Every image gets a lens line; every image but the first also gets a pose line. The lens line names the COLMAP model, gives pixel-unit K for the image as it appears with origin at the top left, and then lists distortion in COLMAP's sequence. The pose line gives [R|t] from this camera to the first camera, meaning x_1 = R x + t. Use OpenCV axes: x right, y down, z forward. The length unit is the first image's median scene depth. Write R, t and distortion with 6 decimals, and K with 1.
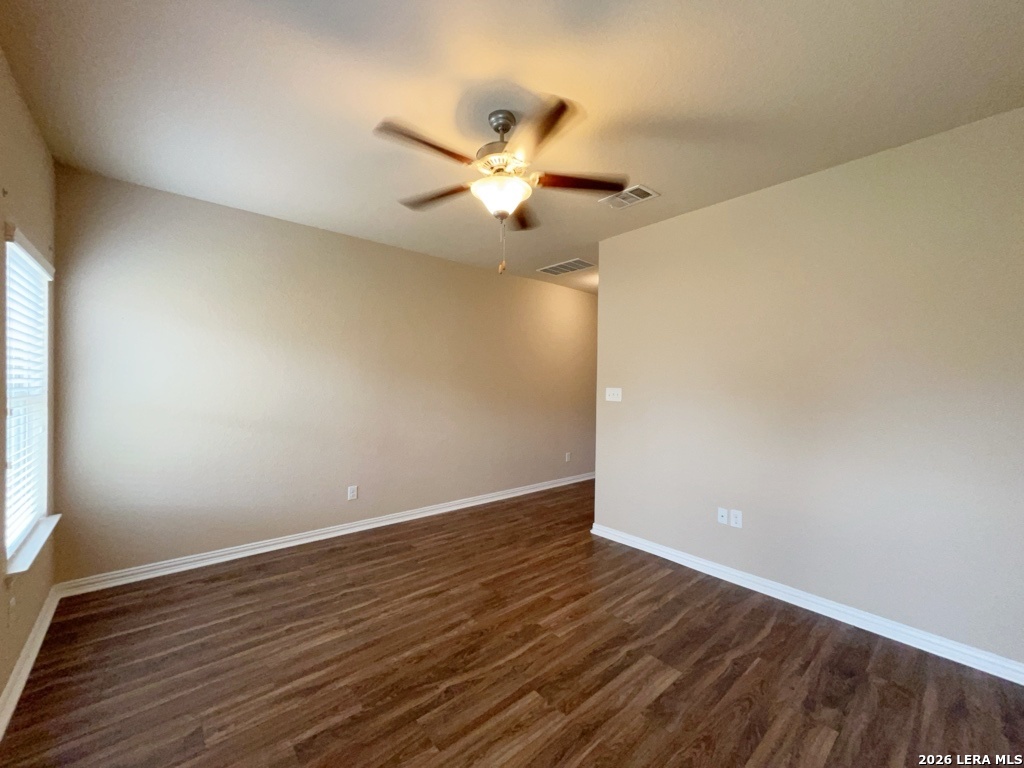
lens RADIAL K [[413.2, 0, 514.4], [0, 413.2, 385.0], [0, 0, 1]] dist [-0.002496, -0.000465]
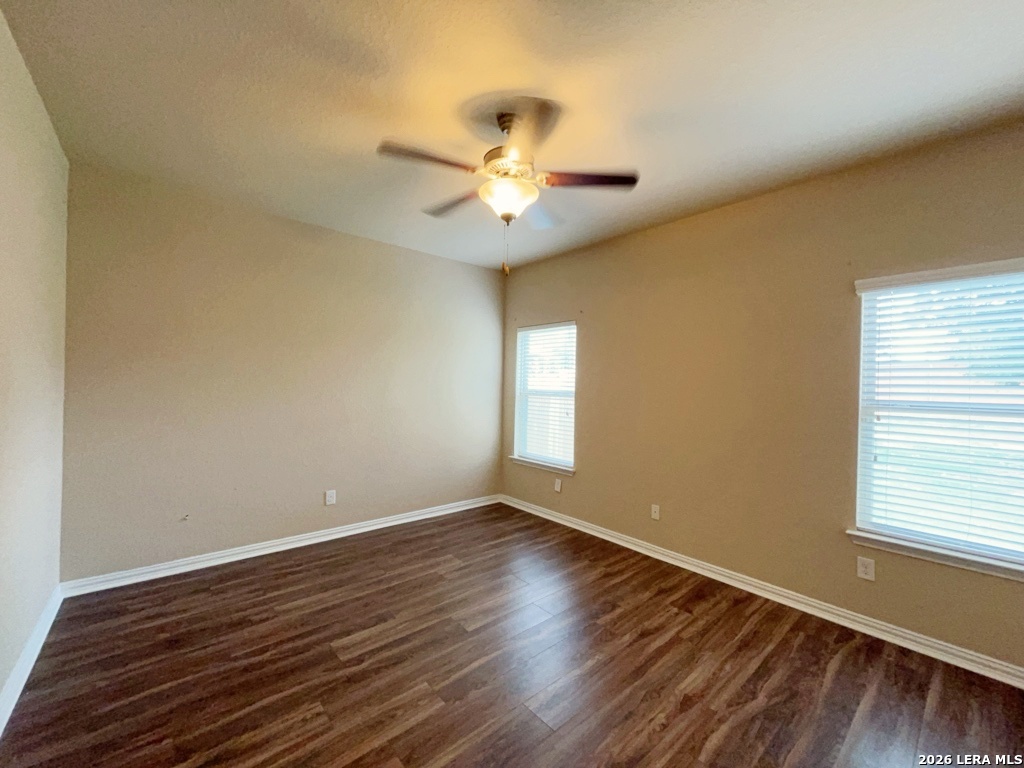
lens RADIAL K [[417.8, 0, 514.9], [0, 417.8, 375.7], [0, 0, 1]] dist [0.000949, -0.000233]
pose [[-0.999493, -0.031405, 0.005156, -0.056929], [-0.031494, 0.999338, -0.018215, -0.006846], [-0.004581, -0.018368, -0.999821, 1.791946]]
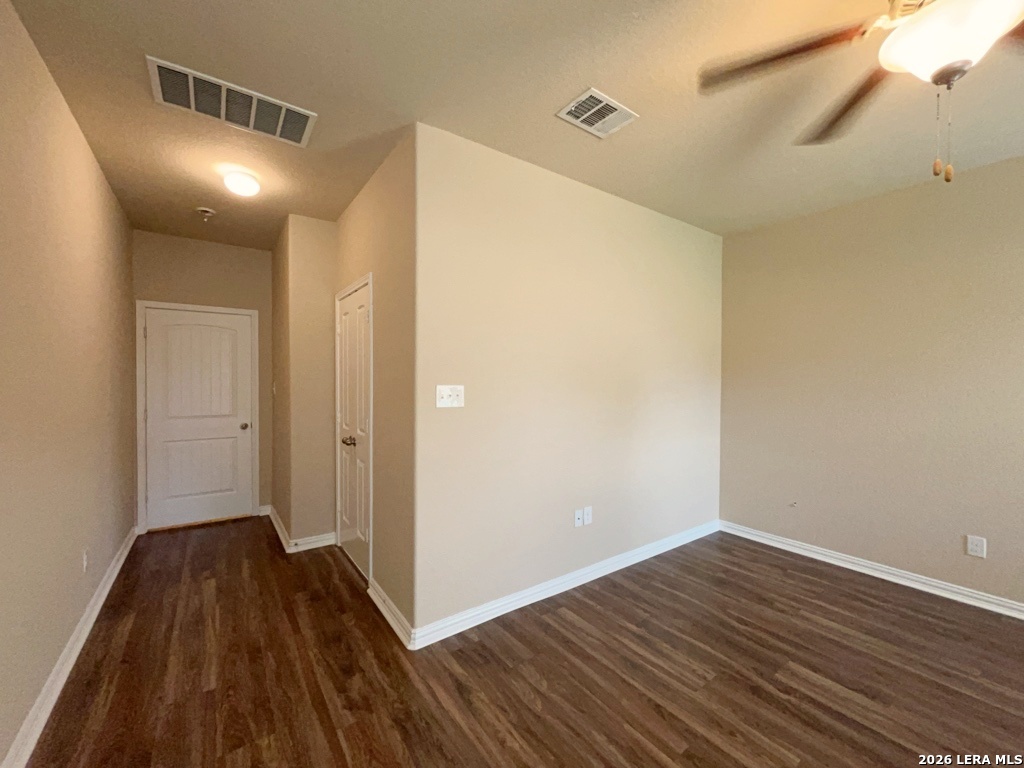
lens RADIAL K [[413.2, 0, 514.4], [0, 413.2, 385.0], [0, 0, 1]] dist [-0.002496, -0.000465]
pose [[0.090852, -0.022600, 0.995608, -0.561447], [-0.001336, 0.999739, 0.022815, -0.011304], [-0.995864, -0.003403, 0.090798, 1.346850]]
